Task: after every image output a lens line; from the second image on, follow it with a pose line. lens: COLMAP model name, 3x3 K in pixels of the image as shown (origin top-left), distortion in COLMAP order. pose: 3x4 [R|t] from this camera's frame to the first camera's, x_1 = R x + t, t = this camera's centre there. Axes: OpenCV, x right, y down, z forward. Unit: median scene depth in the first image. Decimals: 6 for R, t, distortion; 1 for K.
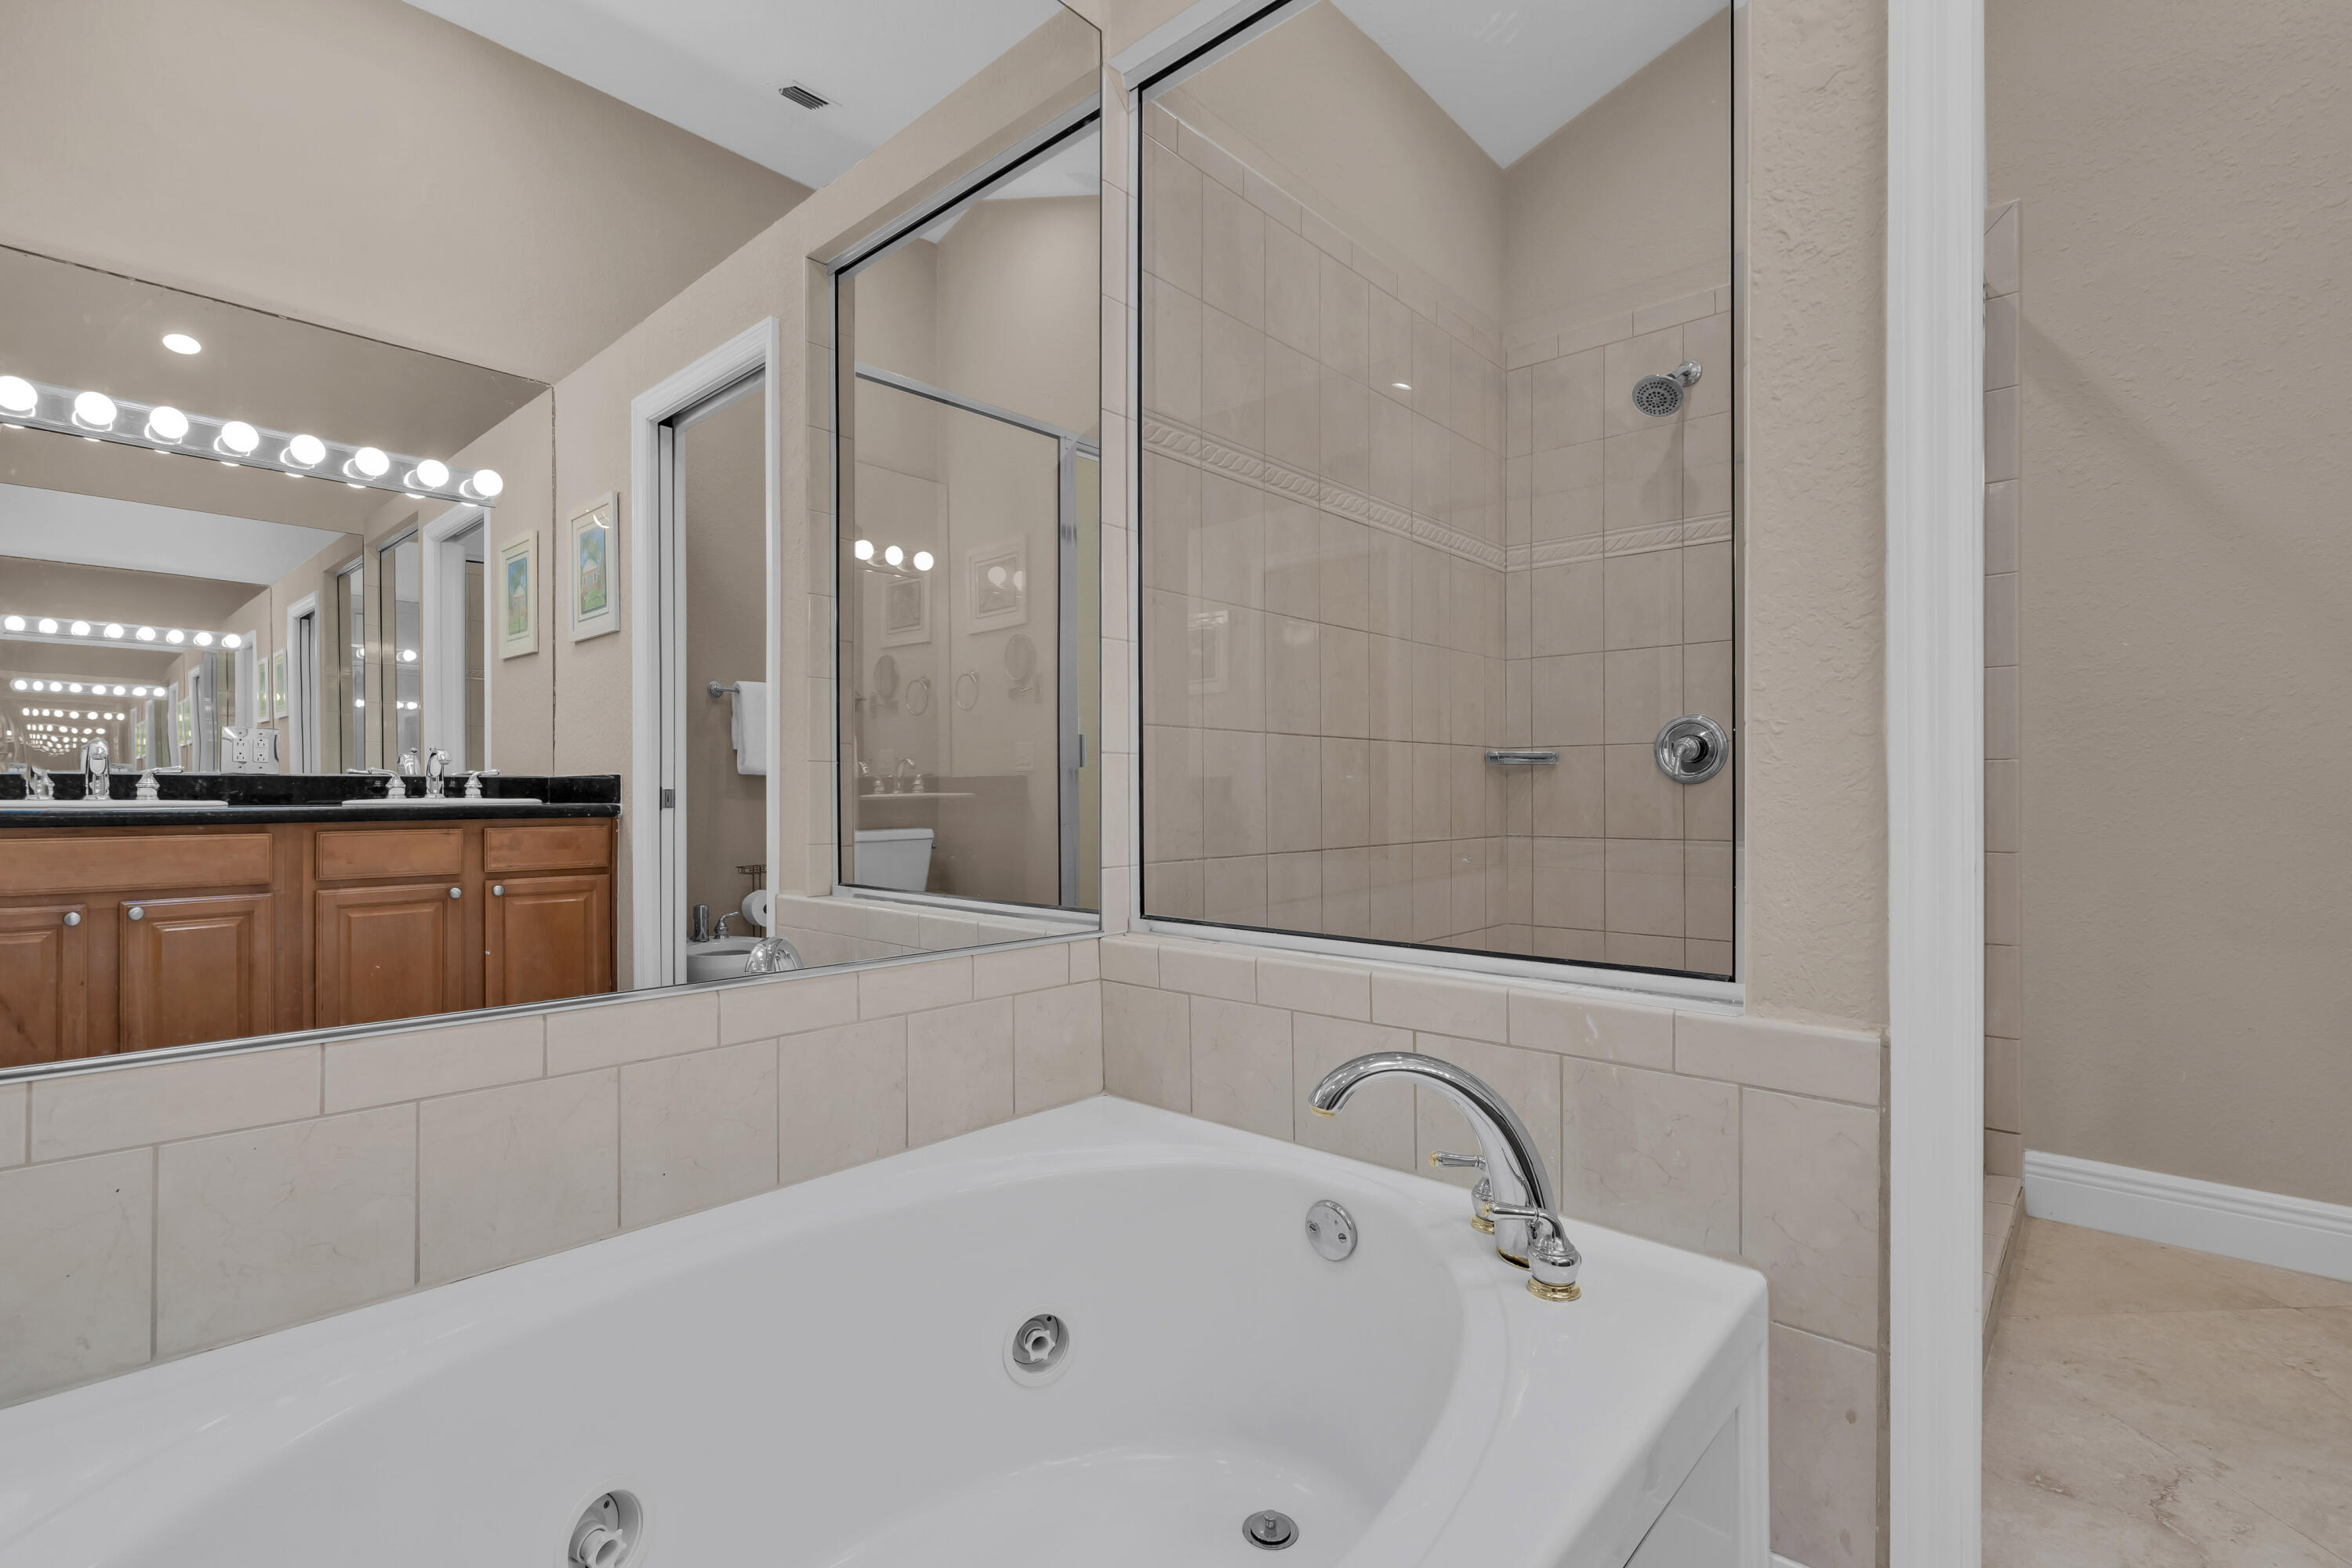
lens RADIAL K [[1079.9, 0, 1158.3], [0, 1079.9, 790.5], [0, 0, 1]] dist [-0.000297, 0.000588]
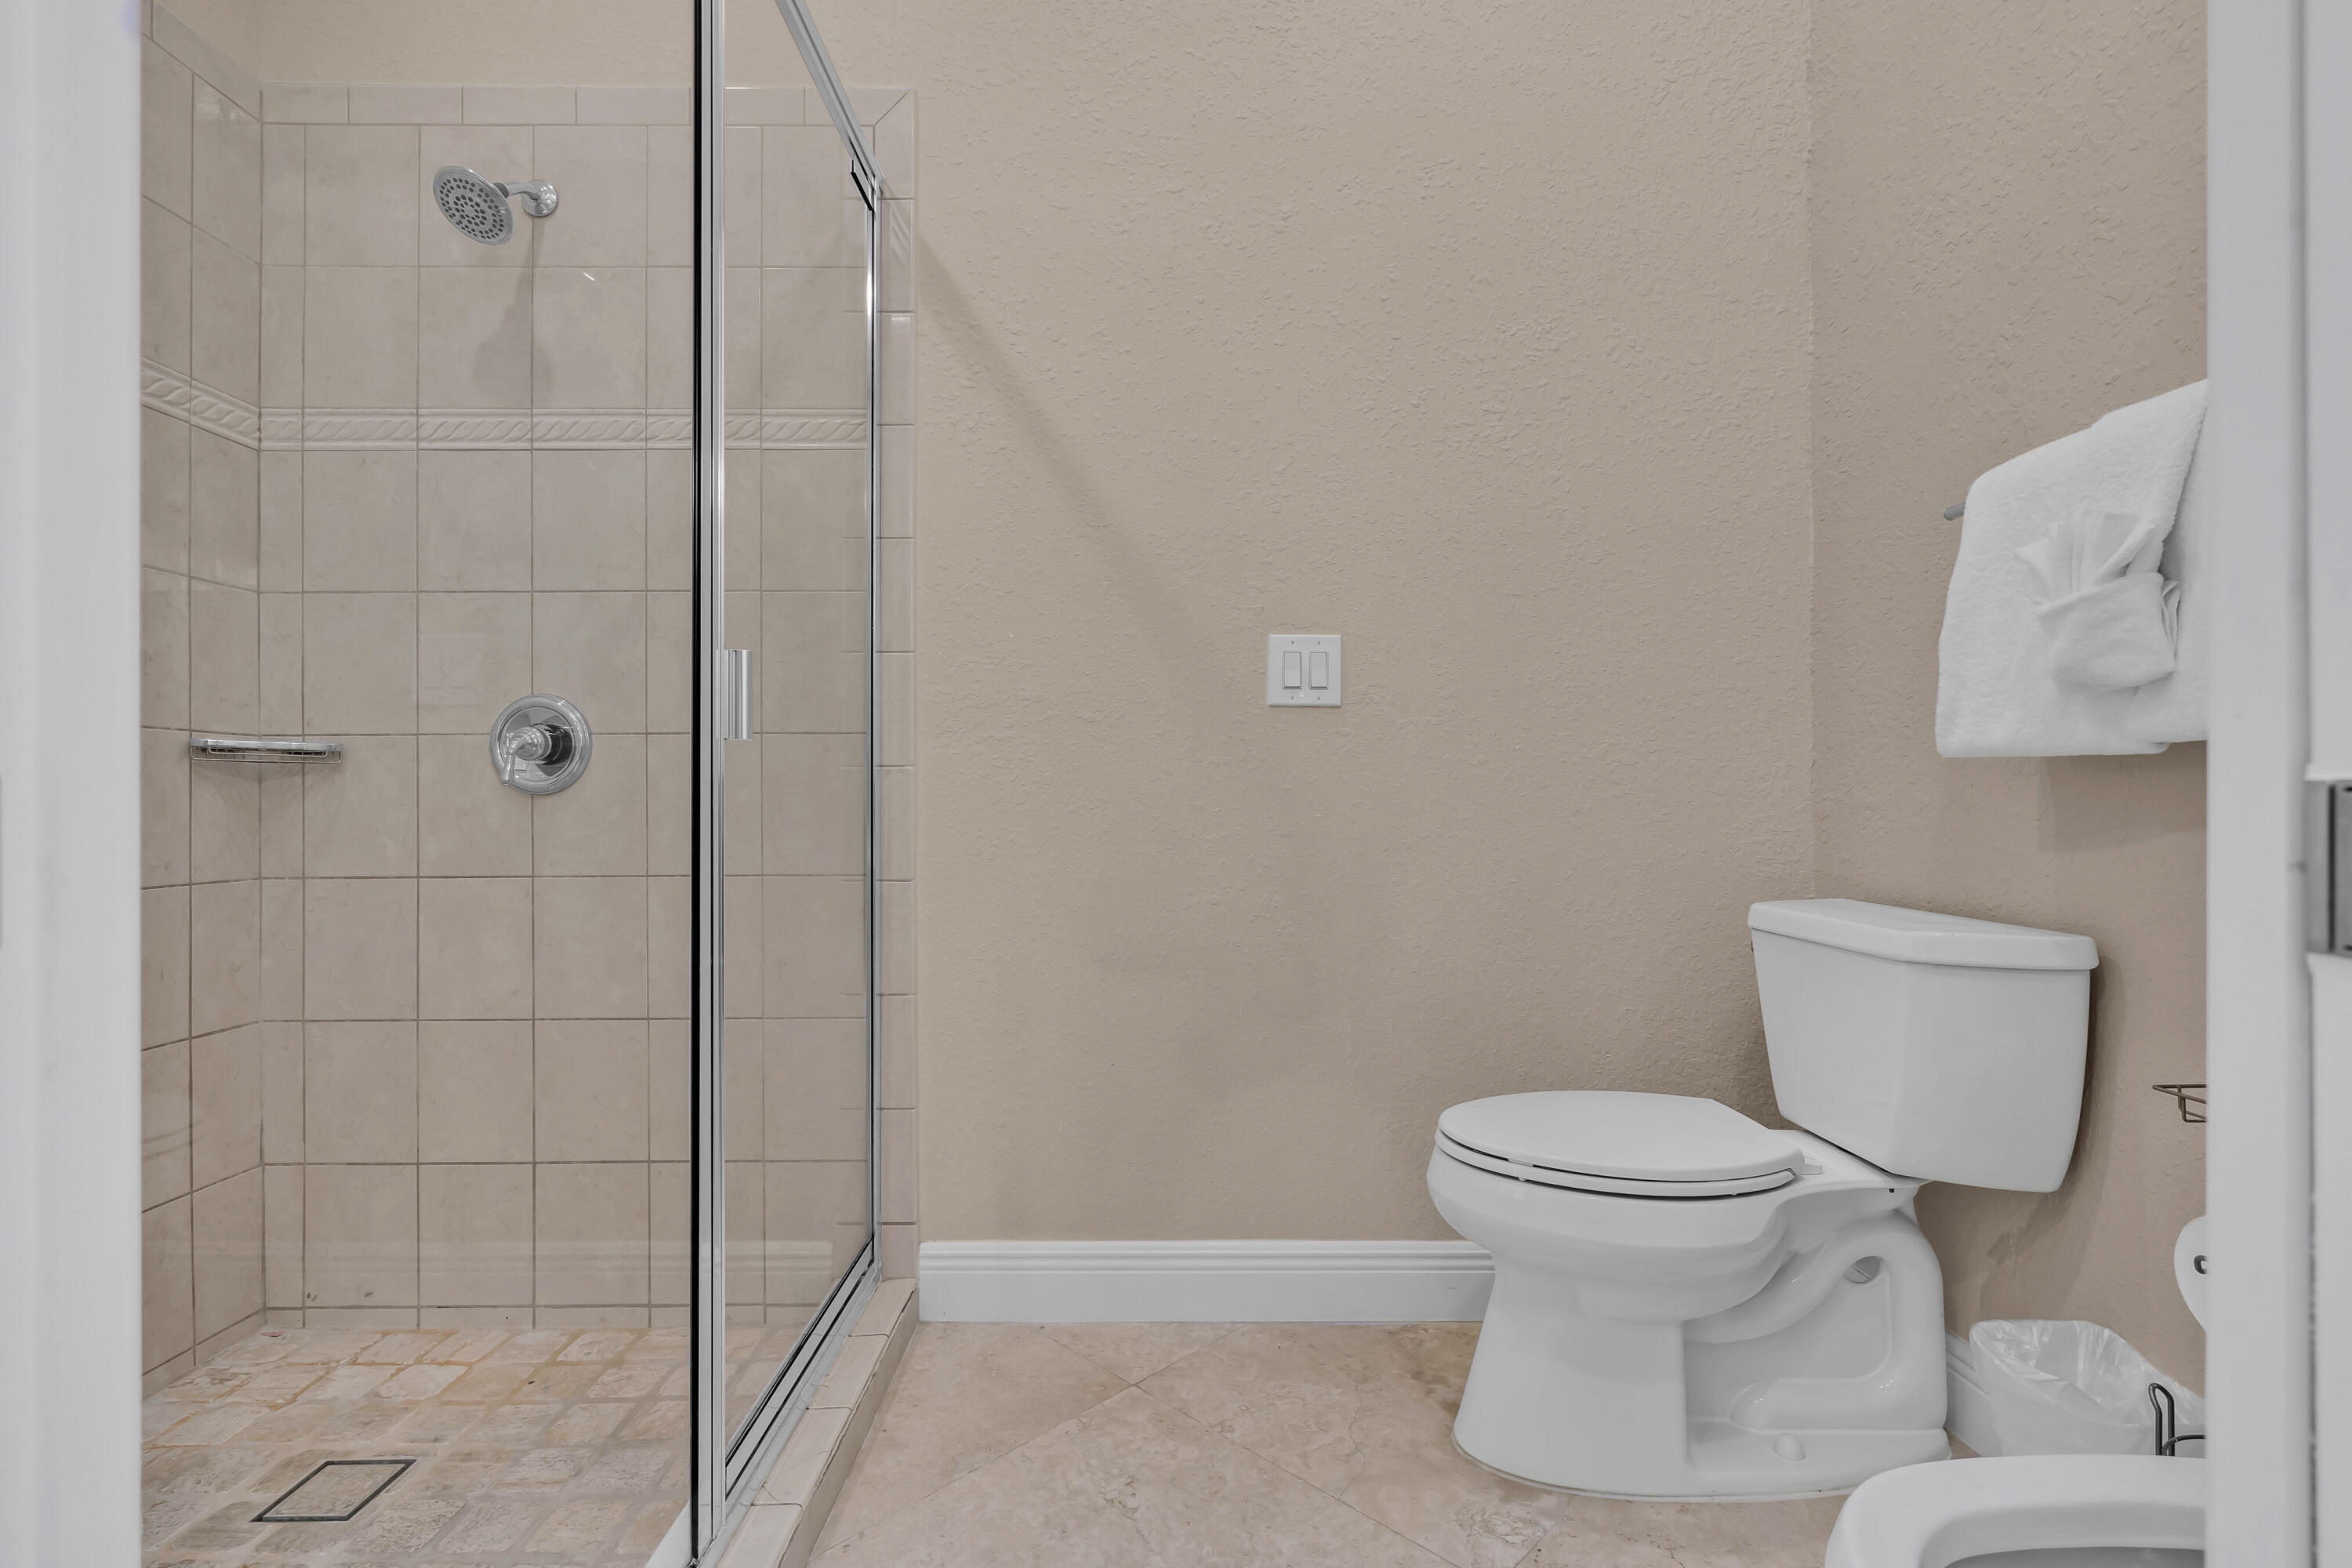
lens RADIAL K [[1079.9, 0, 1174.6], [0, 1079.9, 794.3], [0, 0, 1]] dist [-0.000297, 0.000588]
pose [[0.732063, 0.003479, 0.681228, 0.409642], [0.001023, 0.999980, -0.006206, -0.002353], [-0.681236, 0.005240, 0.732045, 0.282867]]
